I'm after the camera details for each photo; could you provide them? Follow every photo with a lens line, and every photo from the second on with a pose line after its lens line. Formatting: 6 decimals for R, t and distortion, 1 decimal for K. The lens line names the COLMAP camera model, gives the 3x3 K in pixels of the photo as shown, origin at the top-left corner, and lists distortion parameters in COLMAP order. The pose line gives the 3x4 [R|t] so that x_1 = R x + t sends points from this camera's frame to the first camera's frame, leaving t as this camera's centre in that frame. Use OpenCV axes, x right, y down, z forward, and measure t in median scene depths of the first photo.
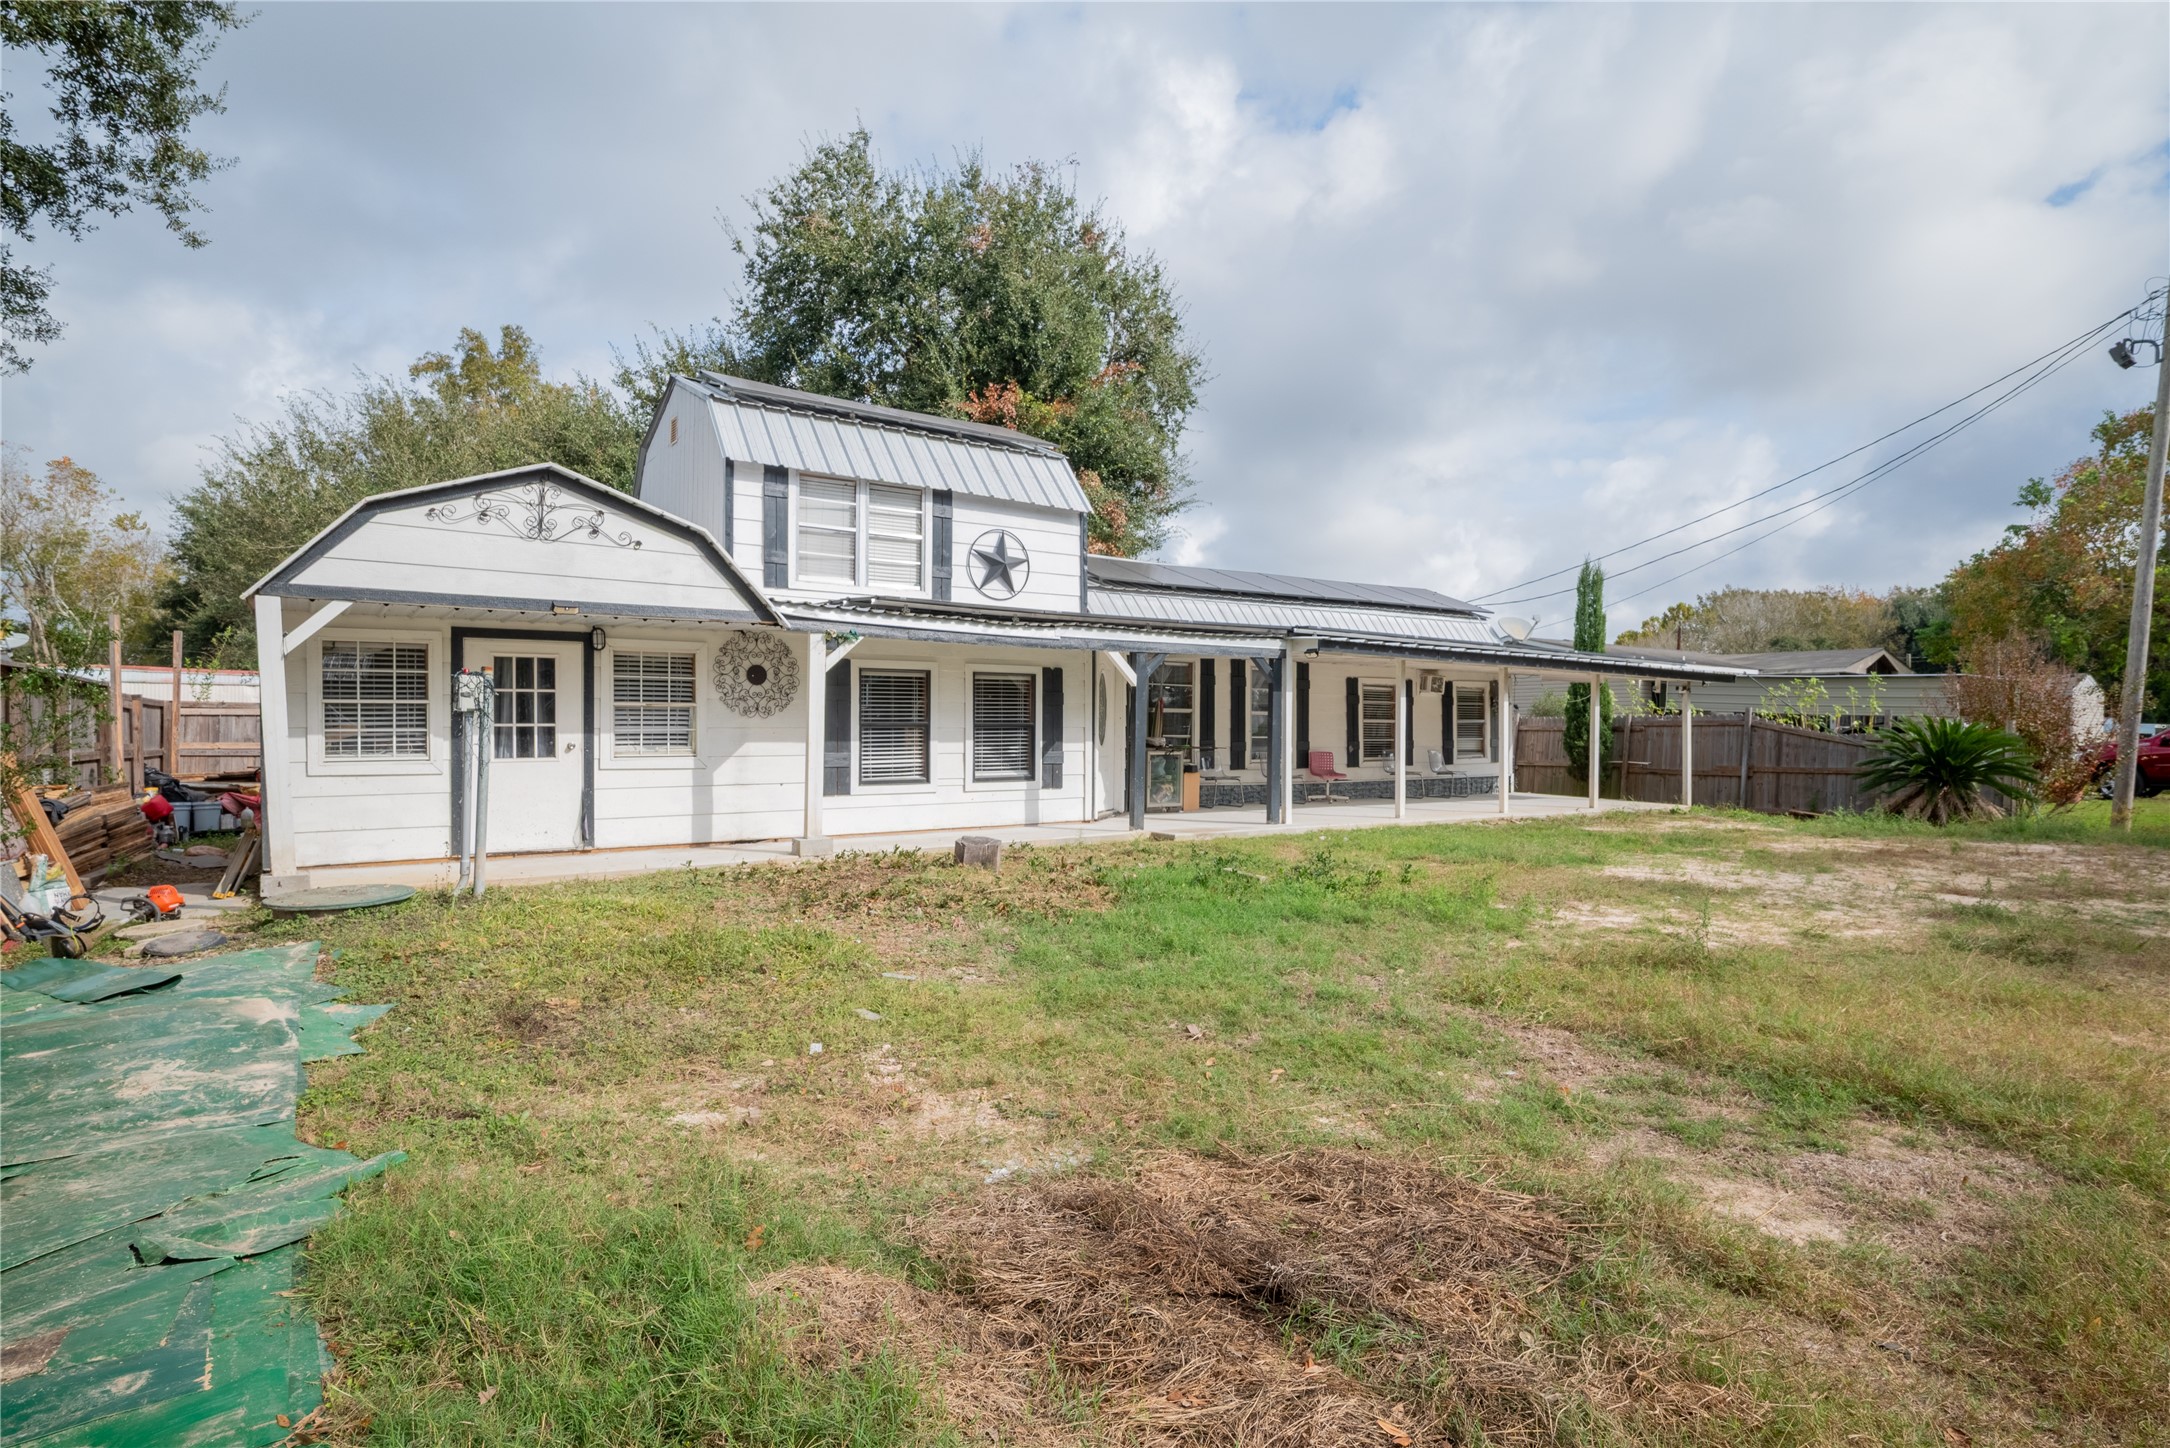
lens RADIAL K [[1136.1, 0, 1085.6], [0, 1136.1, 727.9], [0, 0, 1]] dist [-0.013870, -0.000134]
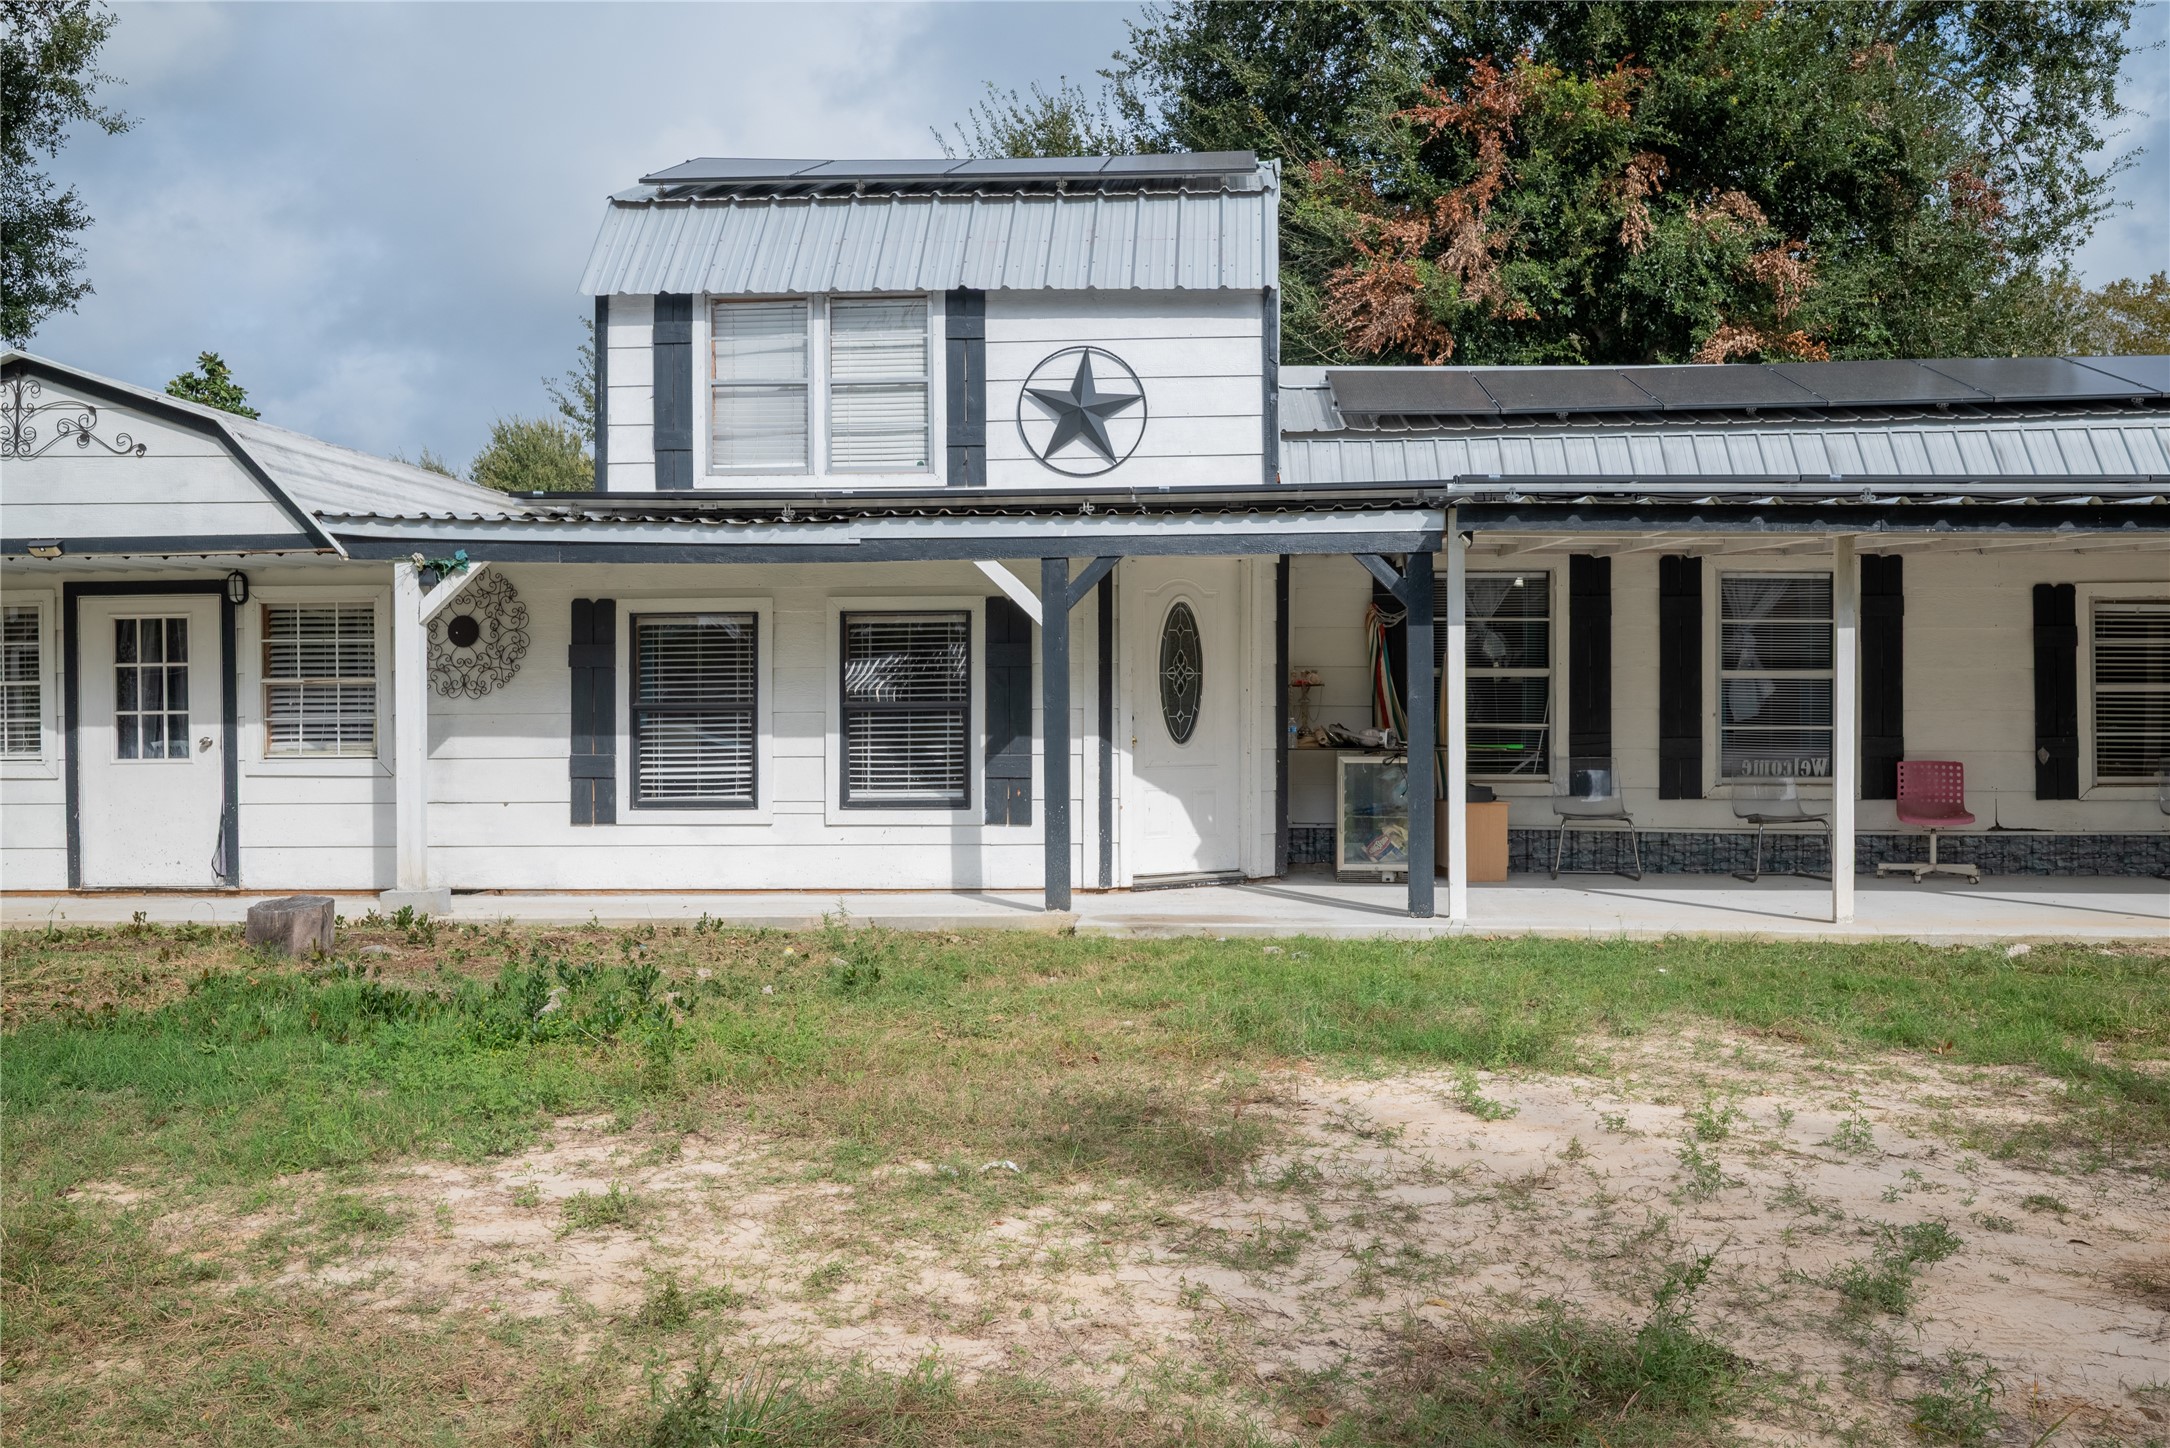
lens RADIAL K [[1855.9, 0, 1085.7], [0, 1855.9, 723.8], [0, 0, 1]] dist [0.008923, -0.009809]
pose [[0.773754, -0.003797, -0.633474, 0.560247], [0.006883, 0.999973, 0.002413, 0.004451], [0.633448, -0.006227, 0.773760, 0.359329]]
